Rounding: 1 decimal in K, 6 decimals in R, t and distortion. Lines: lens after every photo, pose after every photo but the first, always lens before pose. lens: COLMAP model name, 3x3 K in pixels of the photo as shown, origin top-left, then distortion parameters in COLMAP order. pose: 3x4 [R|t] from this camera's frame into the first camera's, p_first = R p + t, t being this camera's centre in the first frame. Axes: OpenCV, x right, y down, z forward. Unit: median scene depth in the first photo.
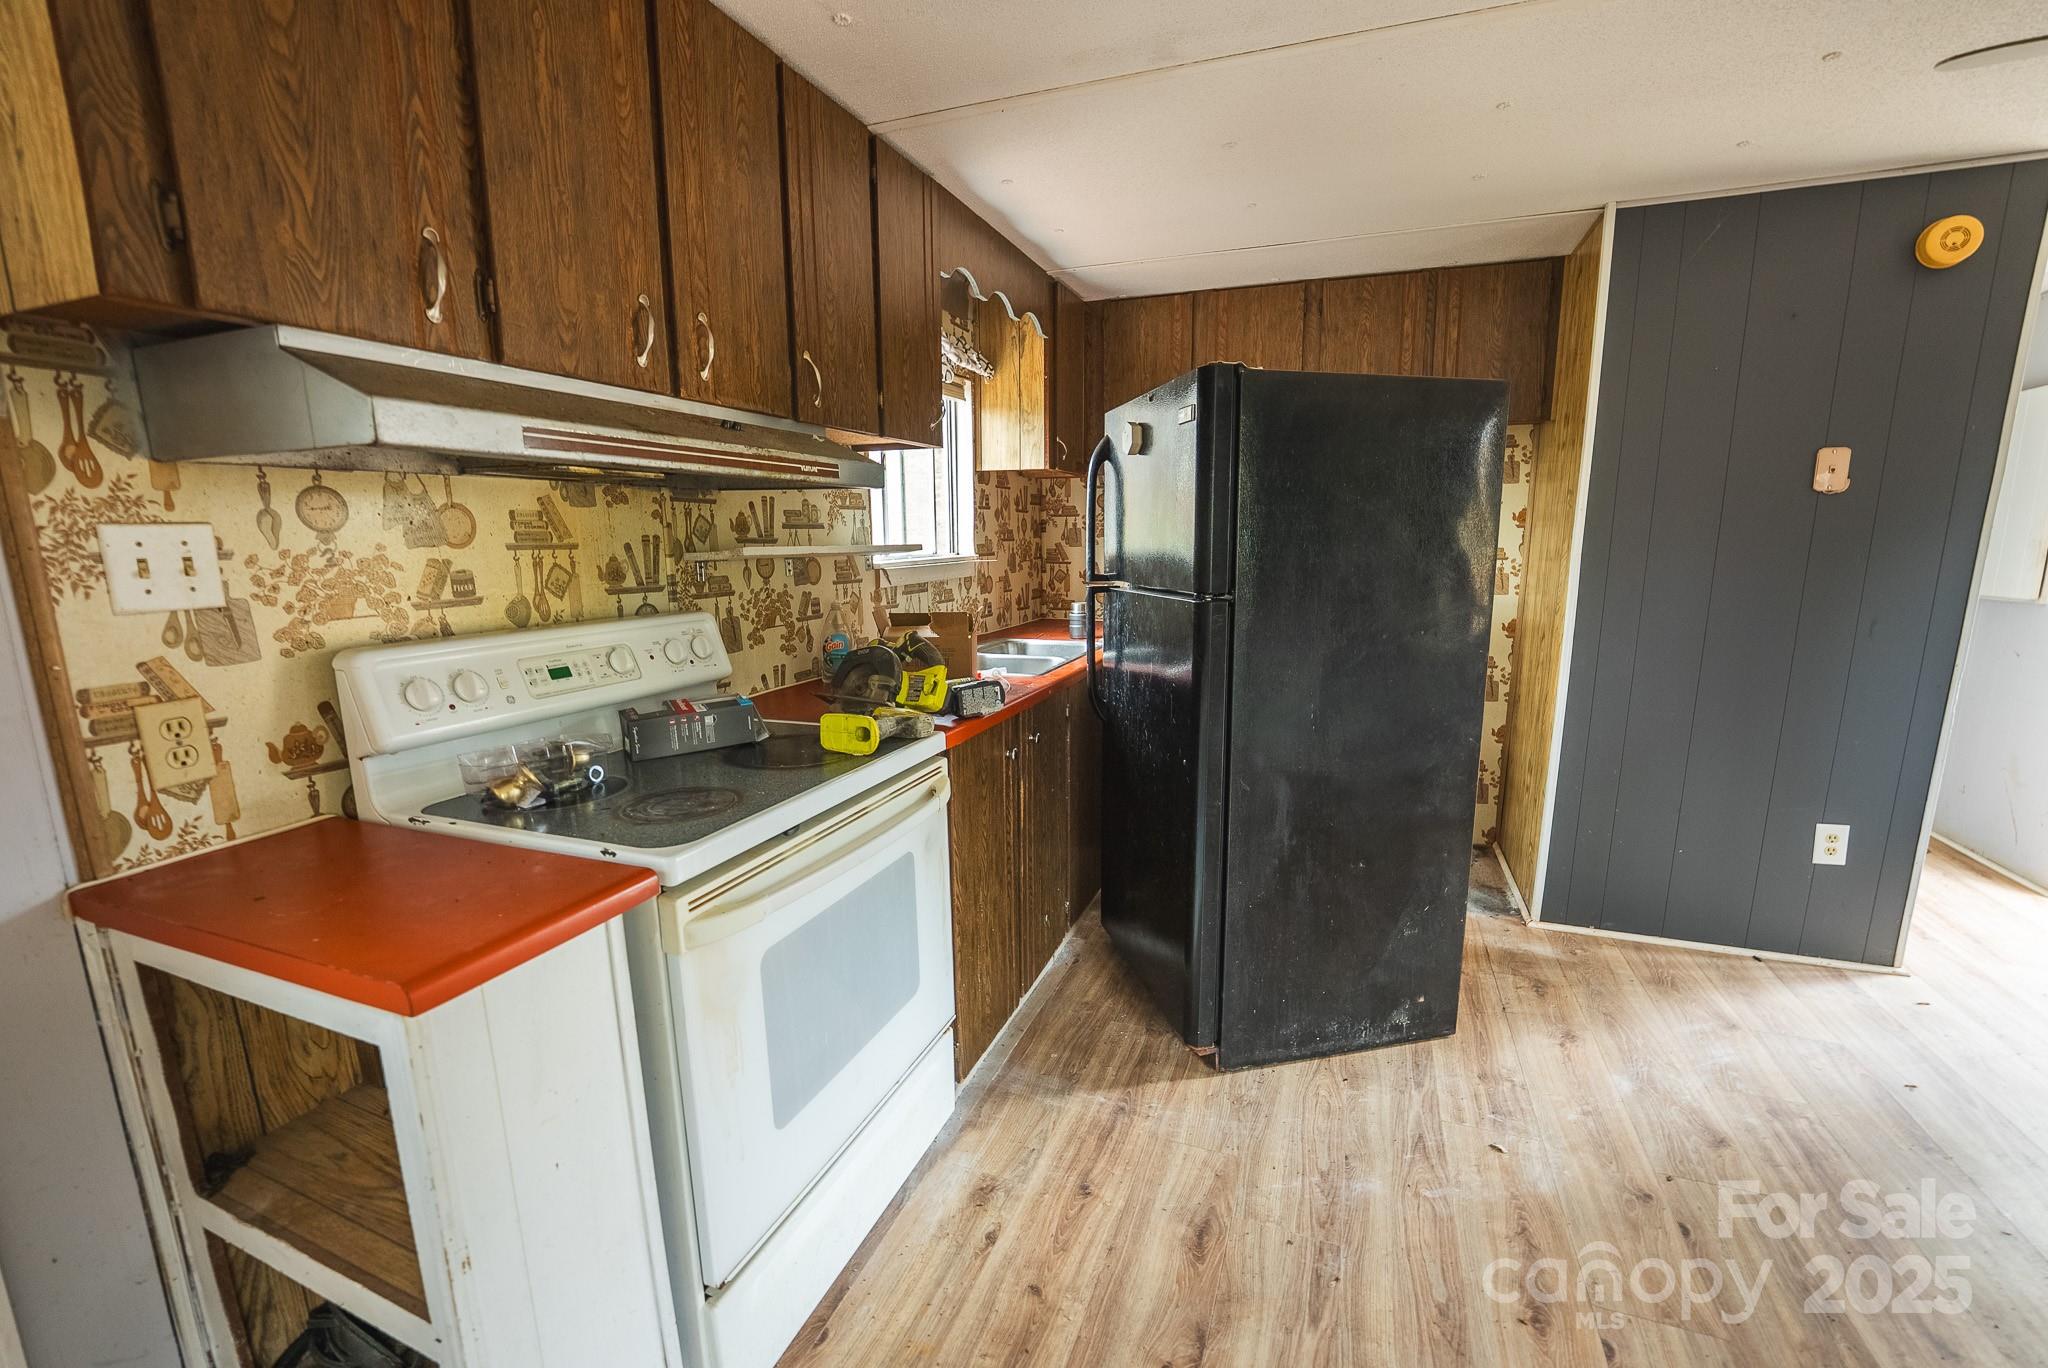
lens RADIAL K [[842.2, 0, 1035.3], [0, 842.2, 687.8], [0, 0, 1]] dist [-0.019728, 0.000245]
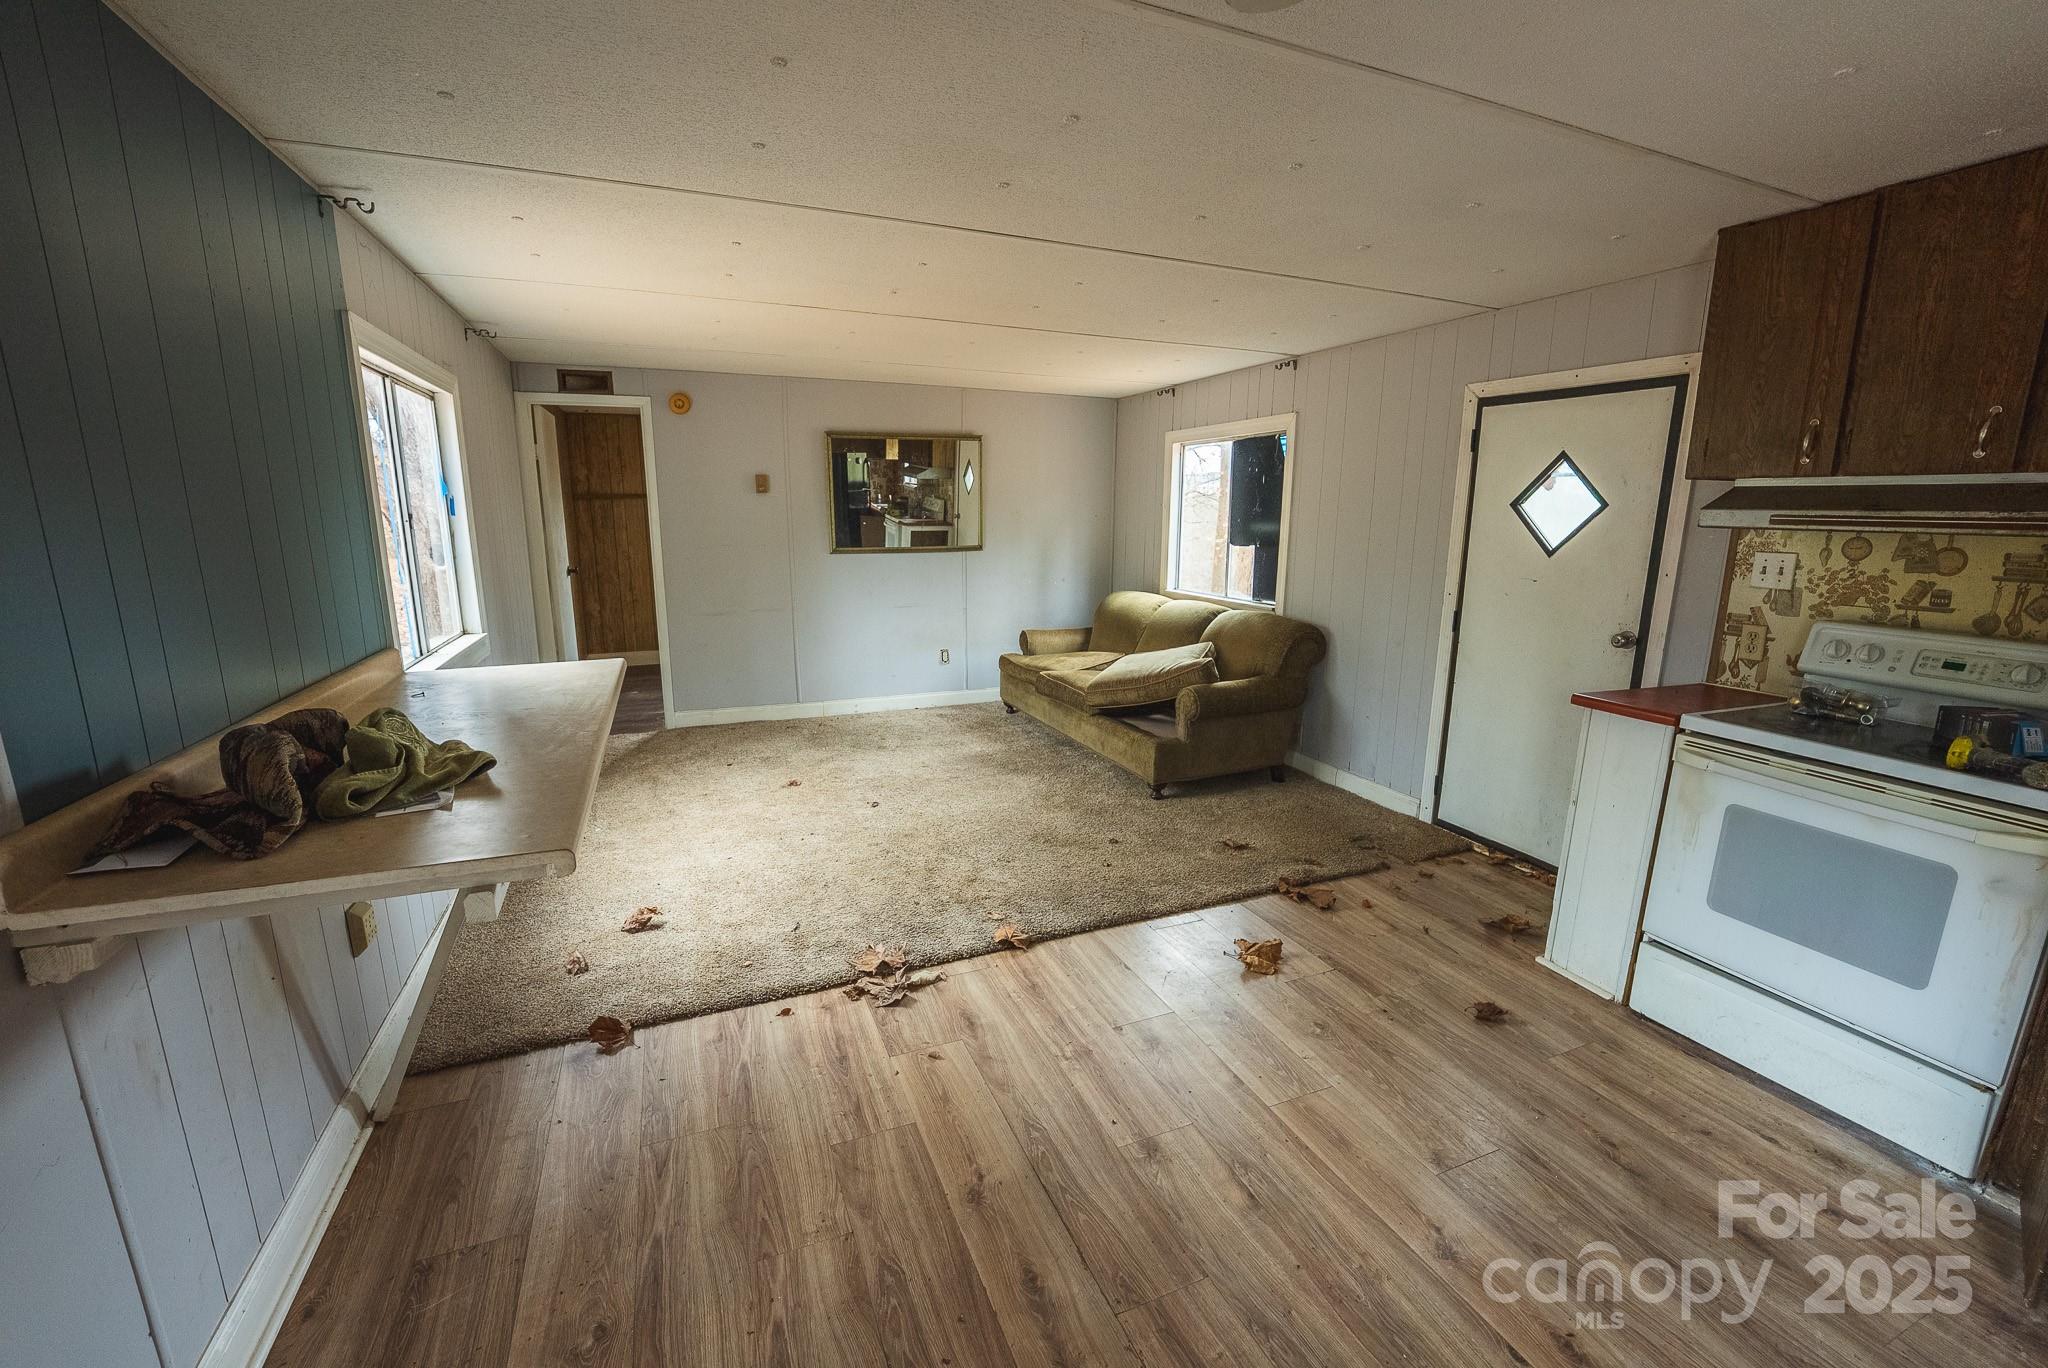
lens RADIAL K [[842.2, 0, 1035.3], [0, 842.2, 687.8], [0, 0, 1]] dist [-0.019728, 0.000245]
pose [[-0.716970, 0.145501, -0.681750, 1.308118], [-0.129436, 0.933183, 0.335285, -0.215542], [0.684982, 0.328632, -0.650231, 0.726257]]
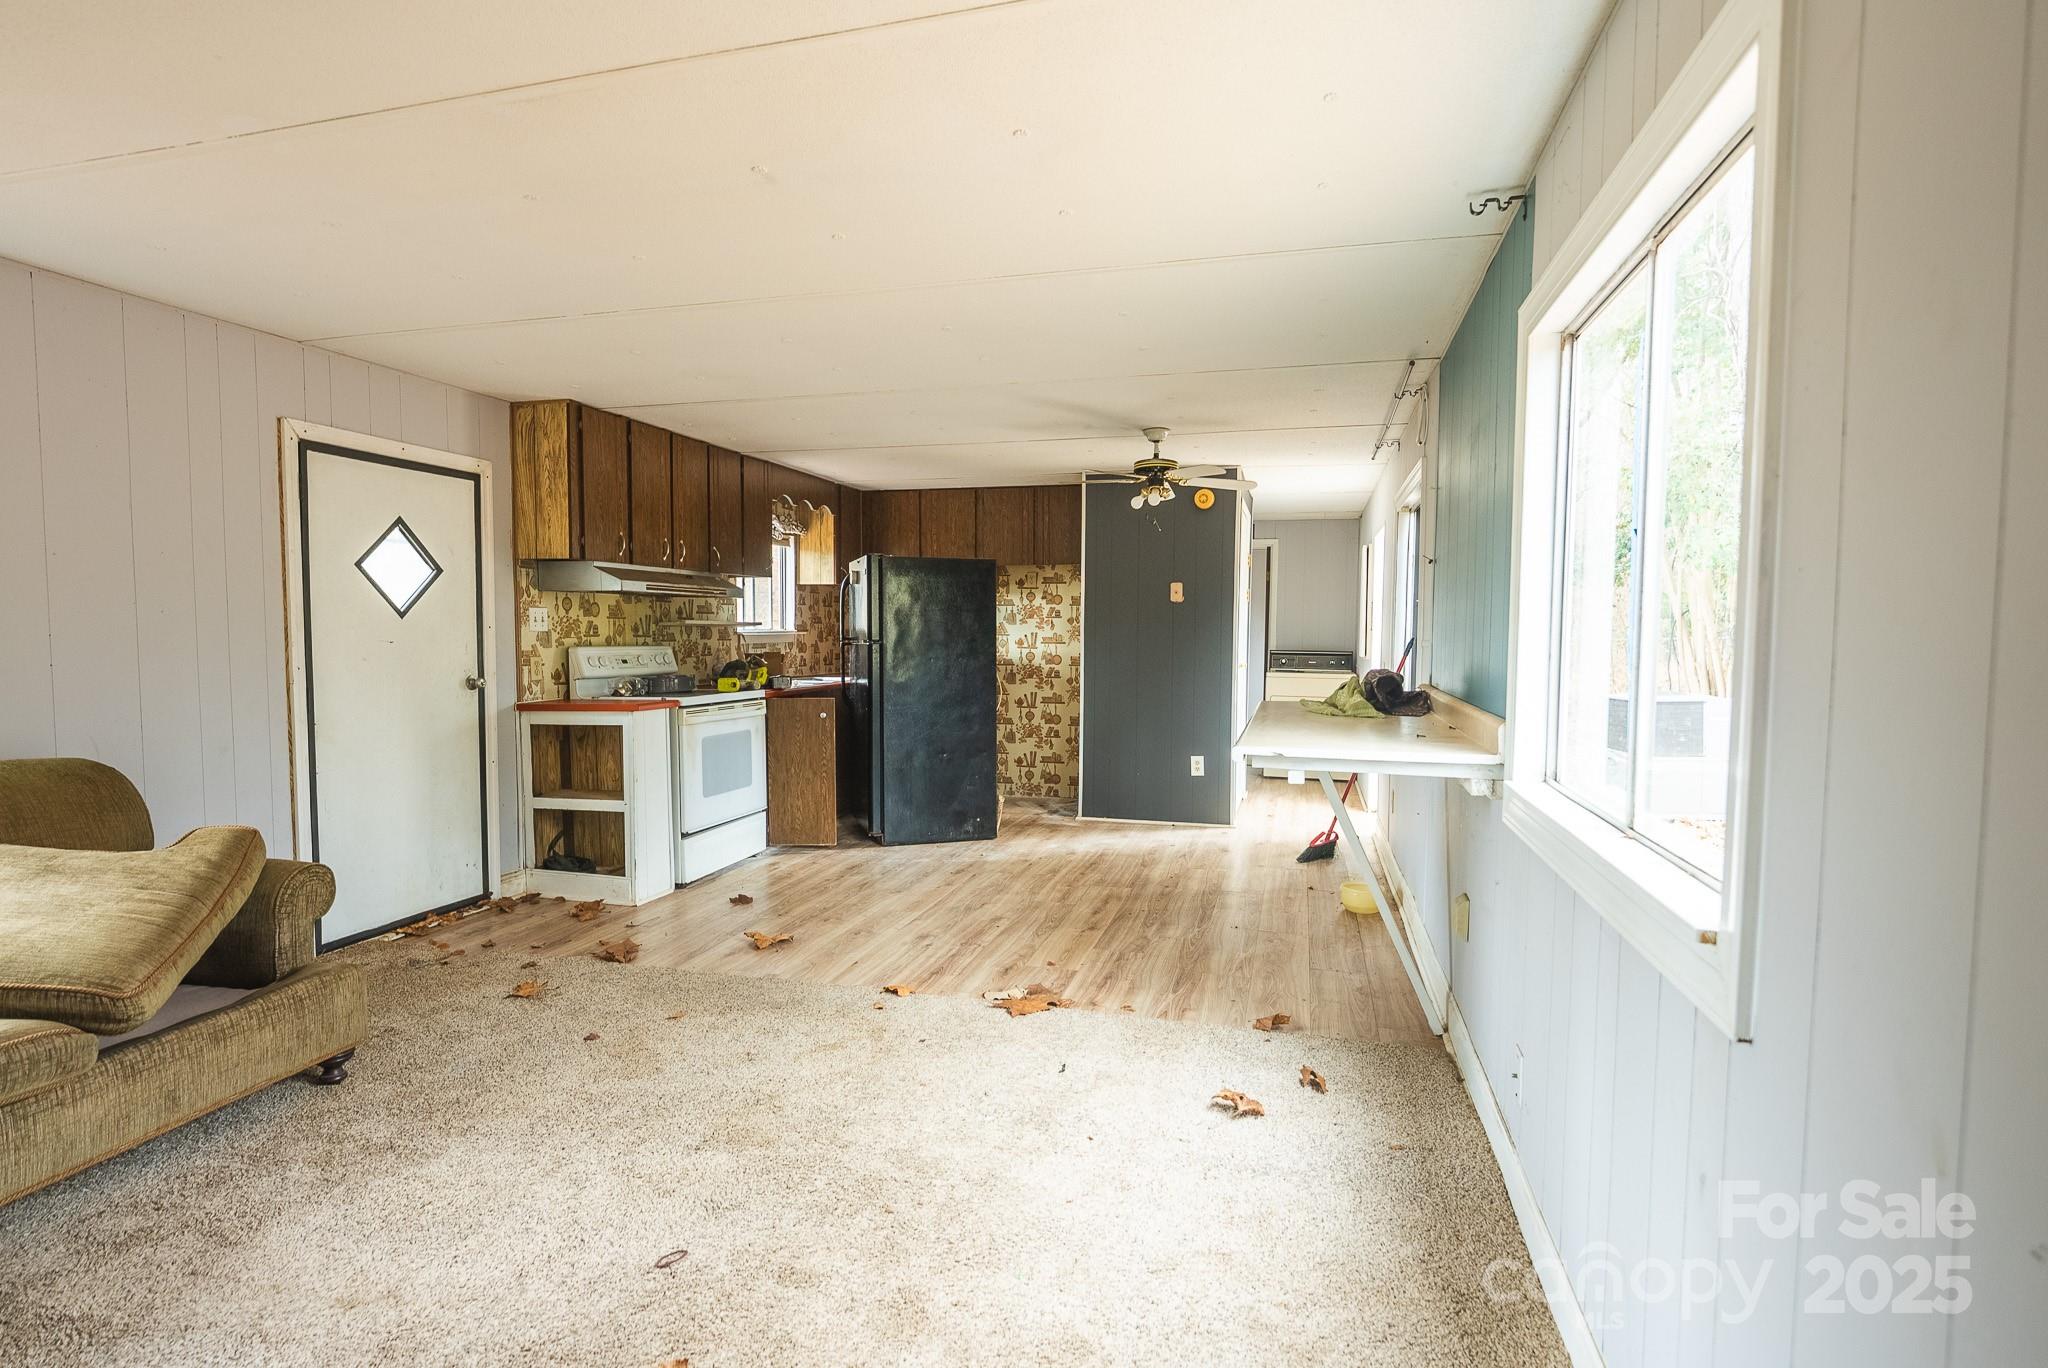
lens RADIAL K [[1003.7, 0, 1024.0], [0, 1003.7, 684.0], [0, 0, 1]] dist [0.002911, 0.000085]
pose [[0.995266, 0.005276, 0.097047, 0.384061], [0.007057, 0.991968, -0.126296, 0.424584], [-0.096933, 0.126383, 0.987234, -2.117568]]
